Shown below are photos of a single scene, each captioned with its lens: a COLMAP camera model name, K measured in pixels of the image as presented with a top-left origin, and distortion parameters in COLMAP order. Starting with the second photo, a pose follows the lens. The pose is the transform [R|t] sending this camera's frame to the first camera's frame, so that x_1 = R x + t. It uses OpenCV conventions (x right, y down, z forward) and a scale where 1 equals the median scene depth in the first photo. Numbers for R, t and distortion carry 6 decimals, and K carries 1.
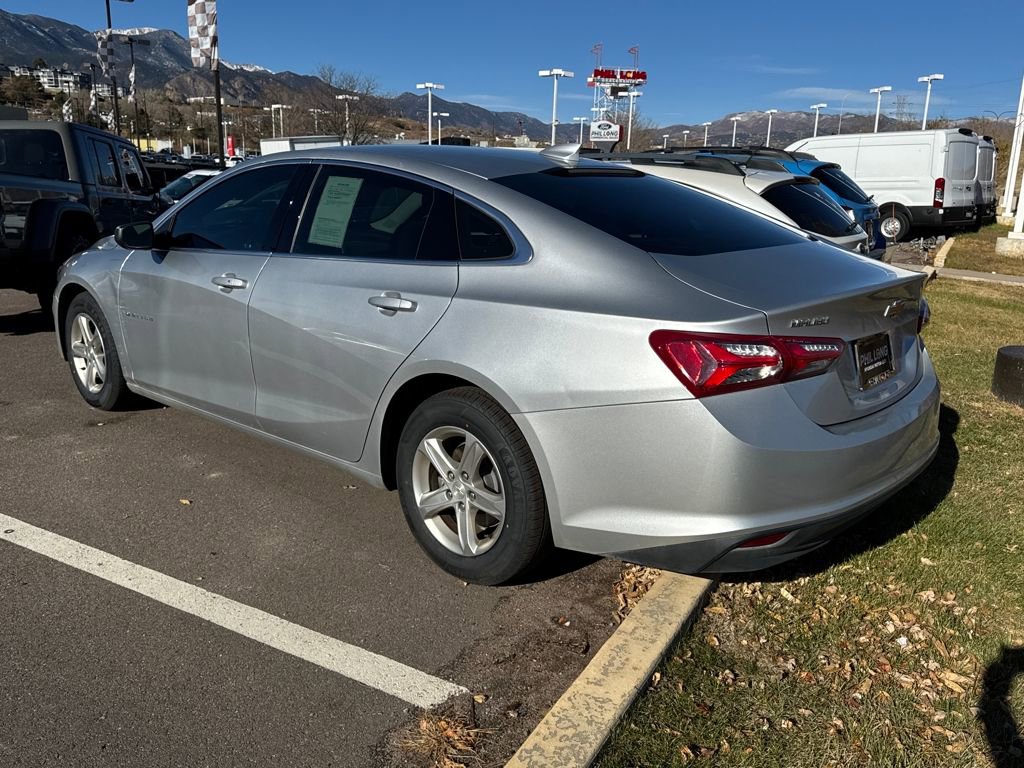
lens RADIAL K [[821.4, 0, 518.7], [0, 821.4, 379.2], [0, 0, 1]] dist [0.109424, -0.179751]
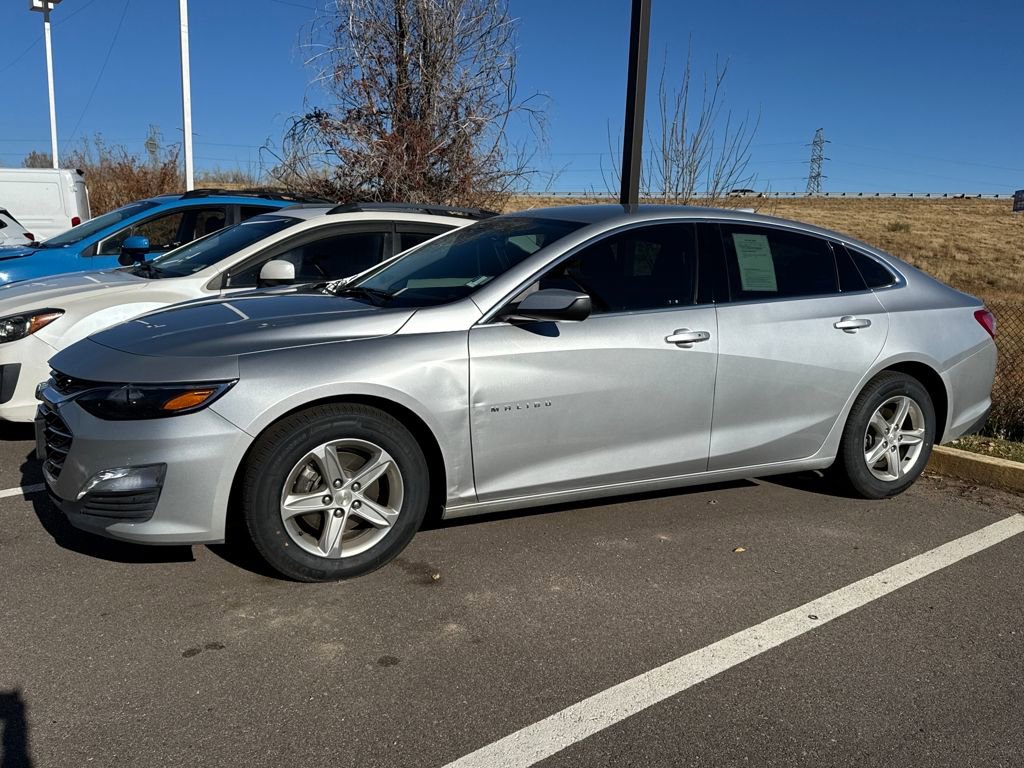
lens RADIAL K [[821.0, 0, 518.5], [0, 821.0, 391.1], [0, 0, 1]] dist [0.116666, -0.196664]
pose [[0.372439, -0.179920, 0.910449, -1.686040], [0.203996, 0.972906, 0.108813, -0.253467], [-0.905359, 0.145201, 0.399051, 0.980241]]
